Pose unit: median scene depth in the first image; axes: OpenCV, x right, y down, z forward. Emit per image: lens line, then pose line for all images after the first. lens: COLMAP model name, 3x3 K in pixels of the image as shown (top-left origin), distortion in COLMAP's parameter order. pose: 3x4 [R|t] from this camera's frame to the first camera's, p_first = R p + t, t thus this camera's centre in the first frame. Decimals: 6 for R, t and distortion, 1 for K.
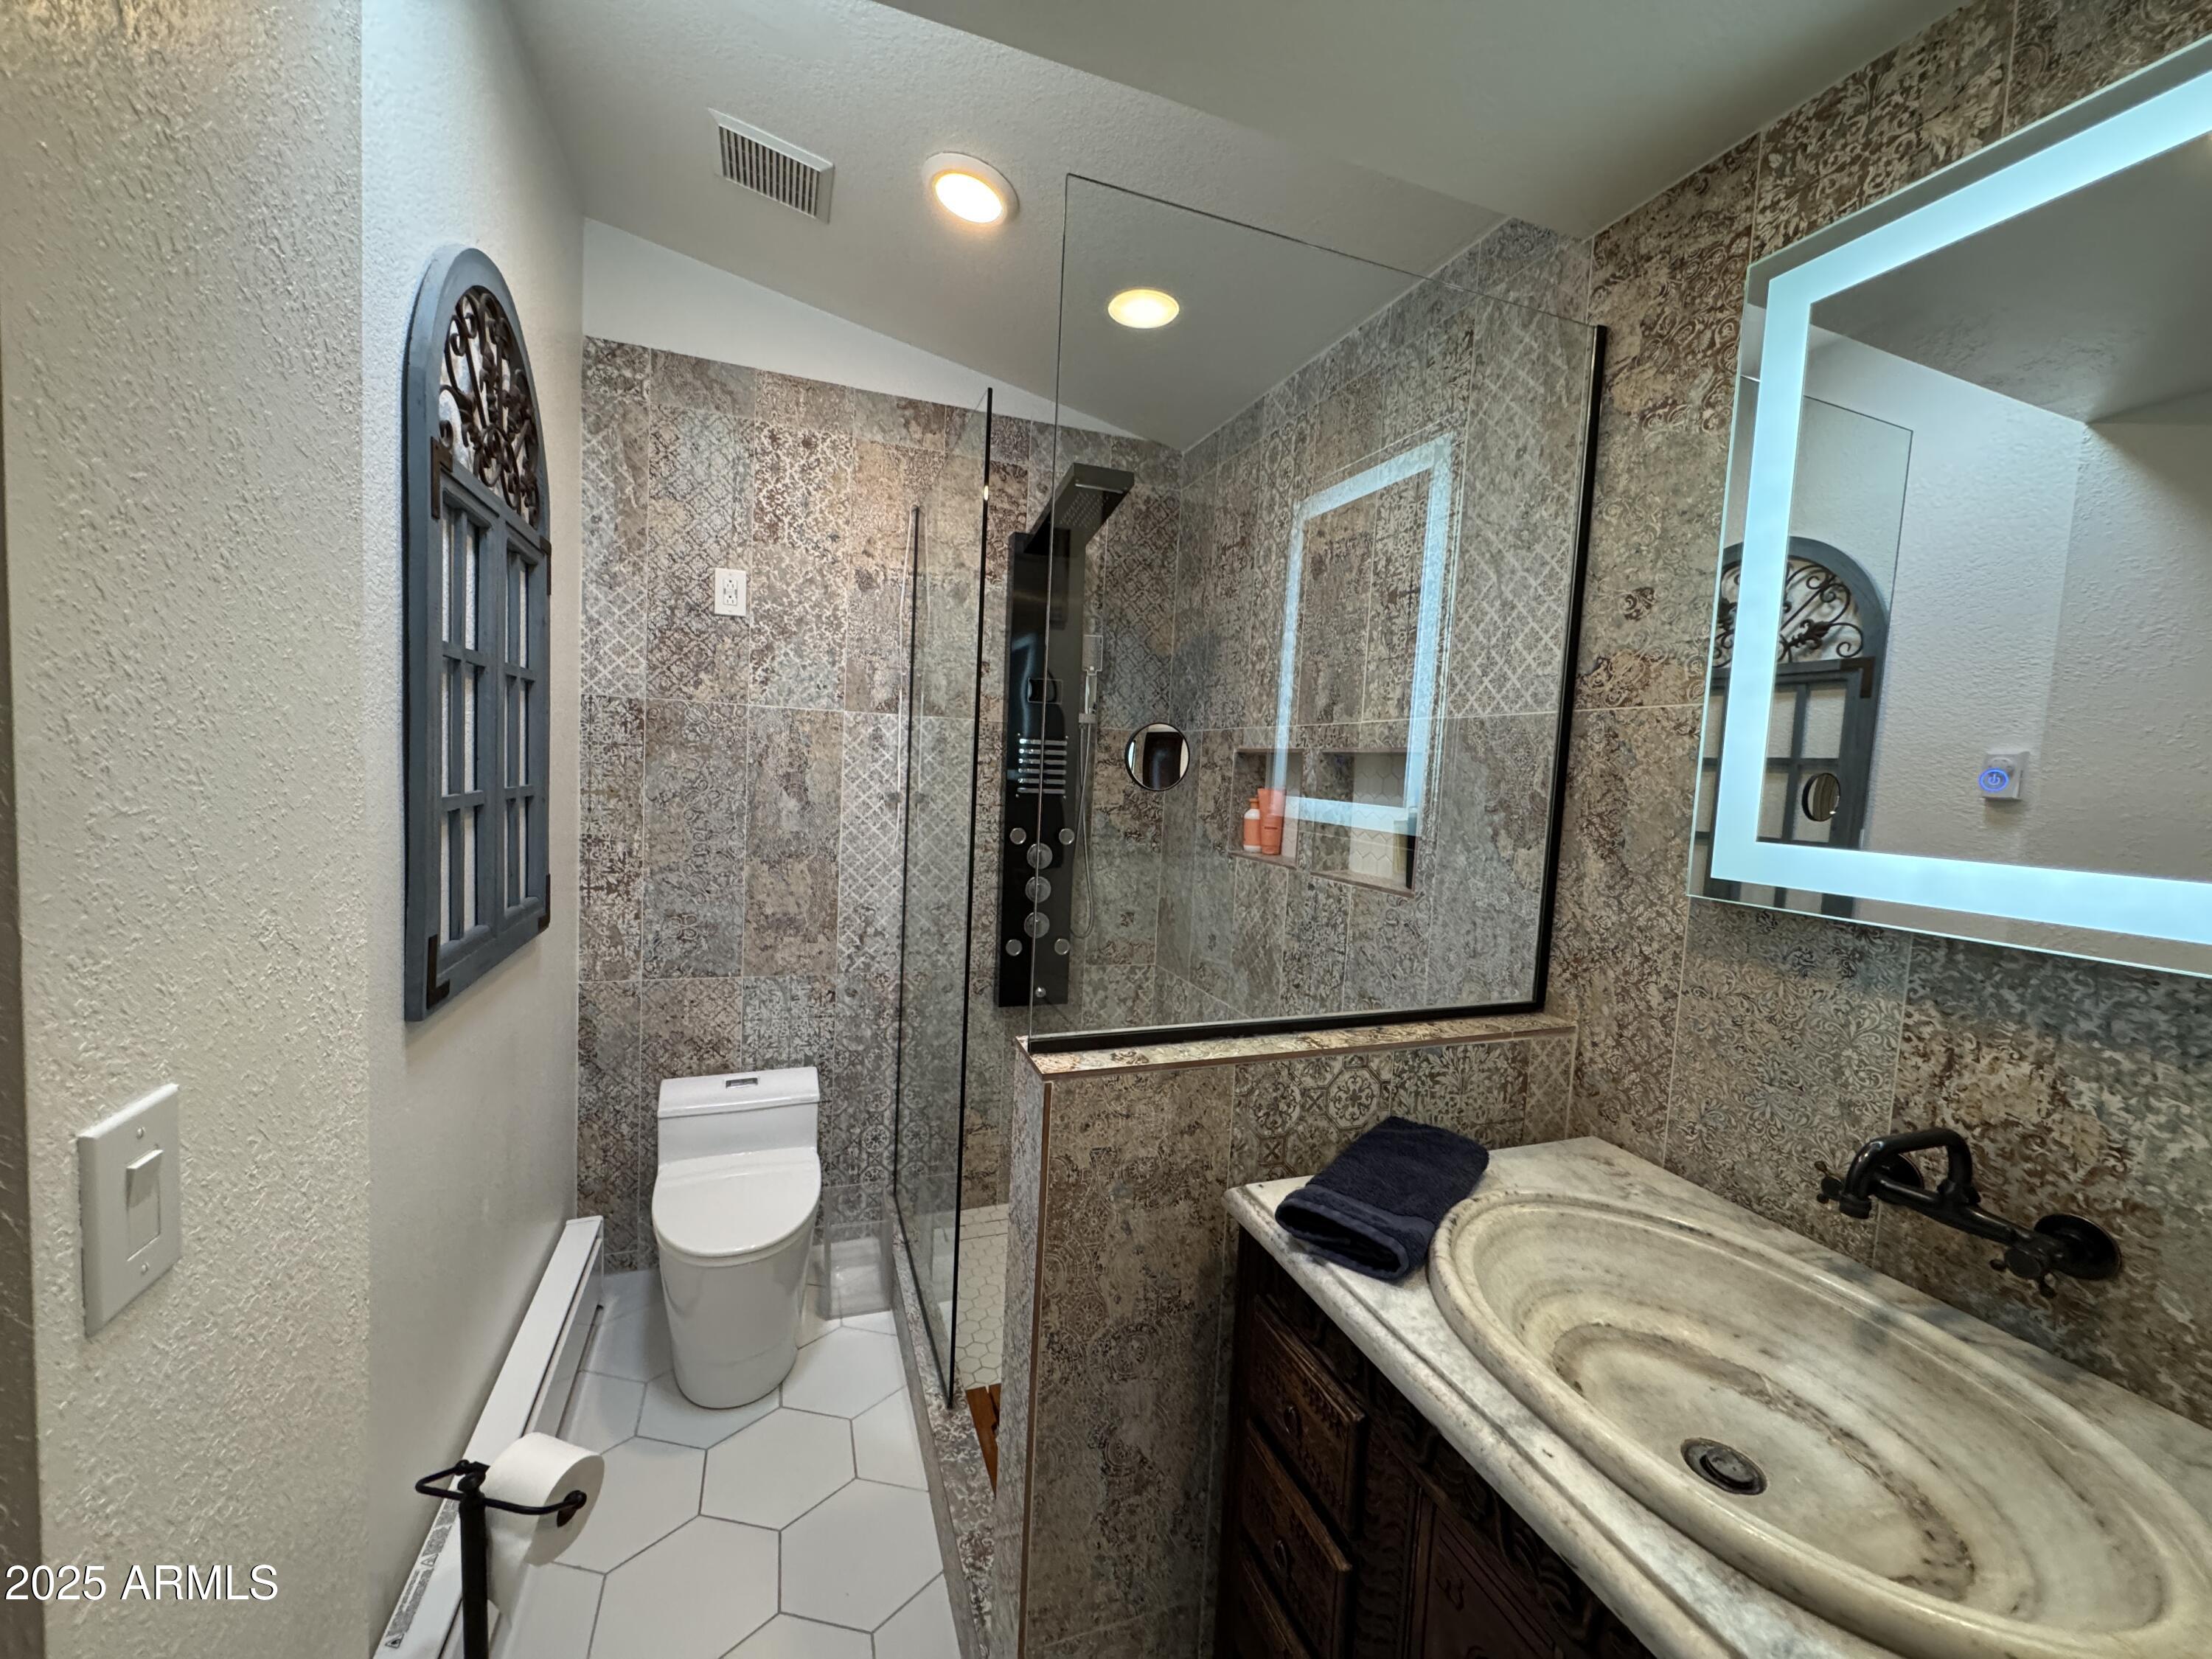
lens RADIAL K [[875.5, 0, 1110.5], [0, 875.5, 824.7], [0, 0, 1]] dist [-0.002137, -0.000351]
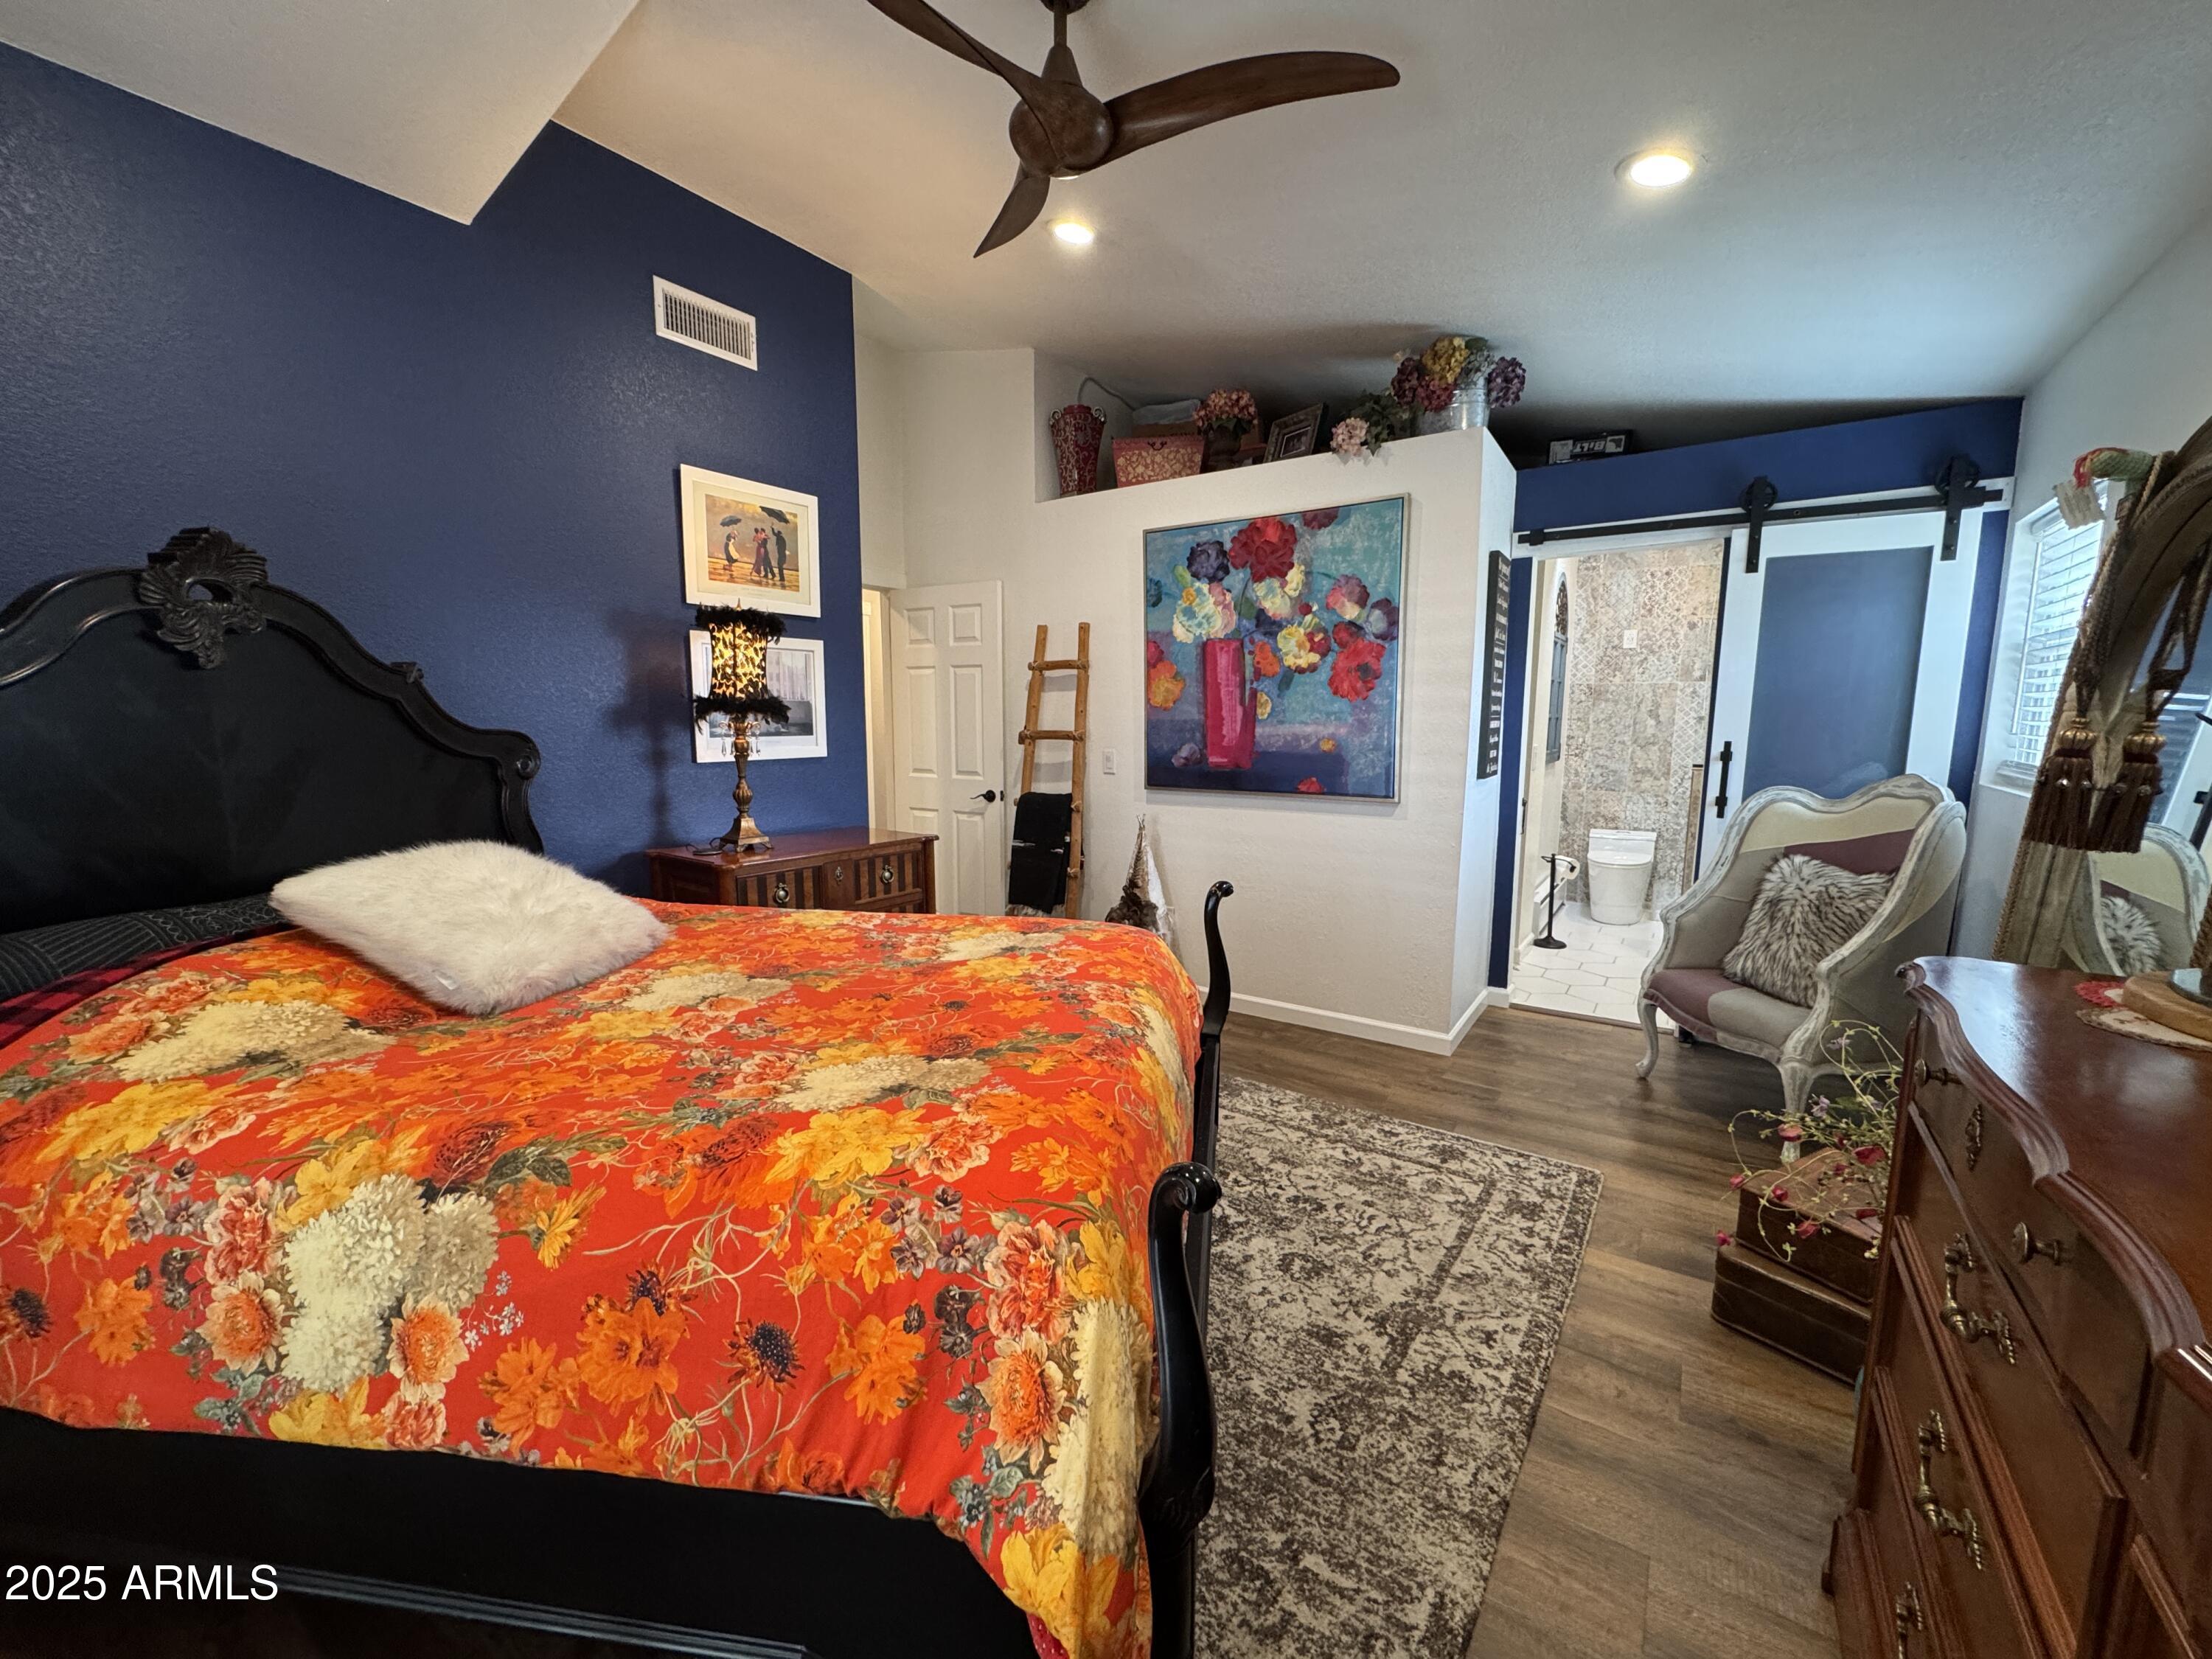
lens RADIAL K [[875.5, 0, 1104.0], [0, 875.5, 826.3], [0, 0, 1]] dist [-0.002137, -0.000351]
pose [[0.575568, 0.058363, -0.815669, 0.776396], [-0.032113, 0.998294, 0.048770, 0.199651], [0.817123, -0.001877, 0.576460, -1.685139]]
